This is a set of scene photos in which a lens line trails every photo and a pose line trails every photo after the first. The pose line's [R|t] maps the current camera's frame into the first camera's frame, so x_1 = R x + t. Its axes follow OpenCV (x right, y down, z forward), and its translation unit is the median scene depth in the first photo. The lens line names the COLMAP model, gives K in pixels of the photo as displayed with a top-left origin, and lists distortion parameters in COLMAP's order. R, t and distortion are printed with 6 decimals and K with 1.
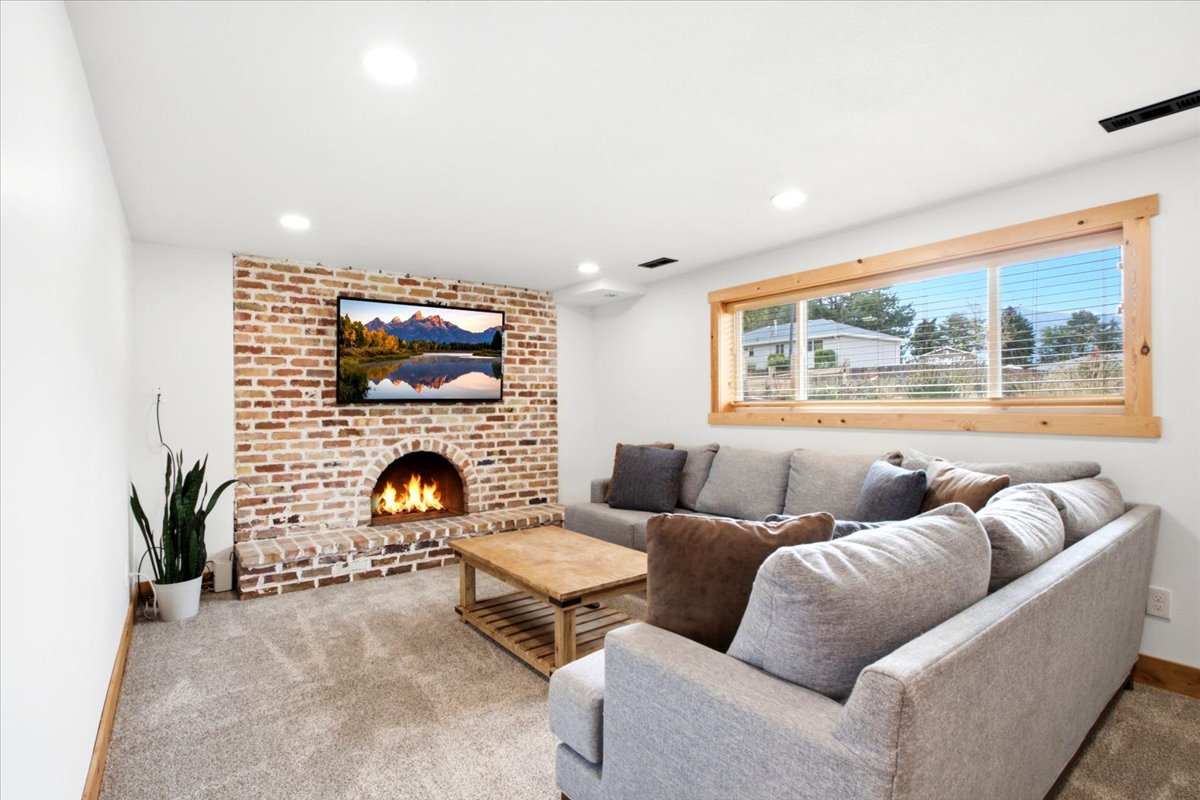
lens RADIAL K [[592.6, 0, 600.8], [0, 592.6, 410.7], [0, 0, 1]] dist [-0.001292, -0.000275]
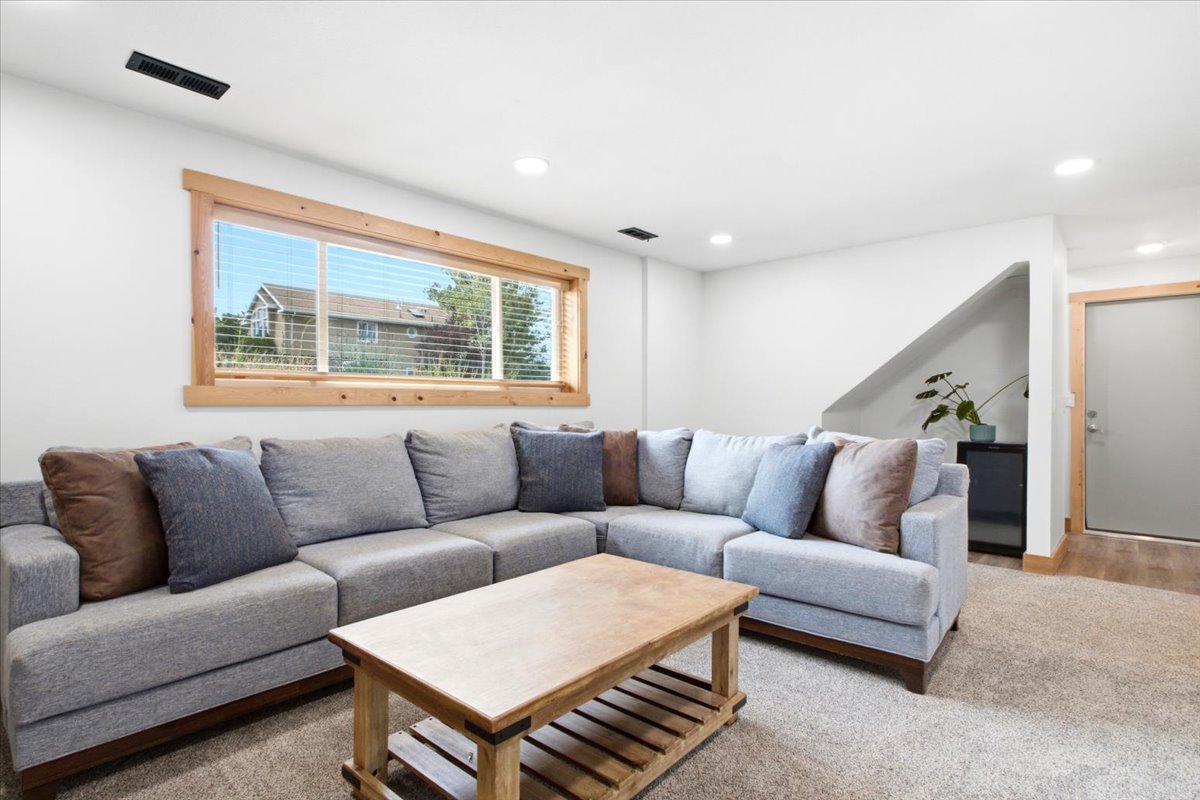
lens RADIAL K [[592.6, 0, 600.8], [0, 592.6, 410.7], [0, 0, 1]] dist [-0.001292, -0.000275]
pose [[-0.203645, -0.003041, 0.979040, -0.660168], [0.010004, 0.999937, 0.005187, 0.041530], [-0.978994, 0.010851, -0.203602, 1.088025]]
